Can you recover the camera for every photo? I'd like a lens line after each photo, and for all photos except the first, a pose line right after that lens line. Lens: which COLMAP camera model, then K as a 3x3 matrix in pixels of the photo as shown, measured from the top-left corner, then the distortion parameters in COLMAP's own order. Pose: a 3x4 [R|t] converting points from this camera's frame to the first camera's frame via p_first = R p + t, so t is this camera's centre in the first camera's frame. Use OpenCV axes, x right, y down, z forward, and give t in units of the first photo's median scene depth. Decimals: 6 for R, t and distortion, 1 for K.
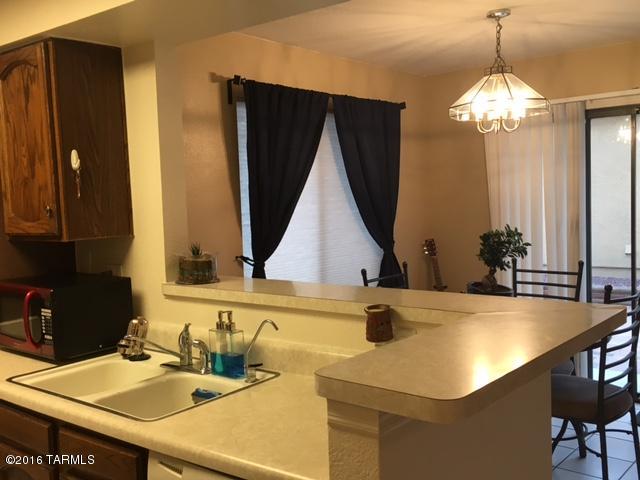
lens RADIAL K [[670.0, 0, 320.9], [0, 670.0, 239.8], [0, 0, 1]] dist [0.069286, 0.000000]
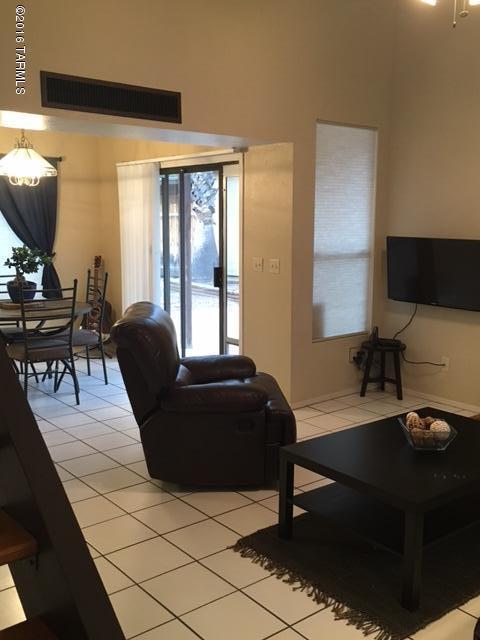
lens RADIAL K [[670.0, 0, 242.0], [0, 670.0, 317.3], [0, 0, 1]] dist [0.069286, 0.000000]
pose [[0.978958, 0.069359, -0.191914, 1.509865], [-0.053202, 0.994690, 0.088103, -0.026313], [0.197005, -0.076039, 0.977449, -0.651470]]
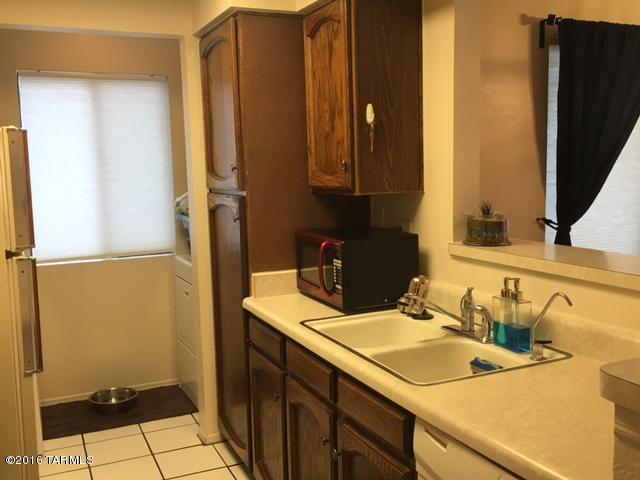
lens RADIAL K [[670.0, 0, 323.2], [0, 670.0, 237.3], [0, 0, 1]] dist [0.069286, 0.000000]
pose [[0.897722, 0.063046, -0.436027, 0.020076], [-0.037793, 0.997080, 0.066361, 0.000672], [0.438938, -0.043095, 0.897483, 0.069322]]
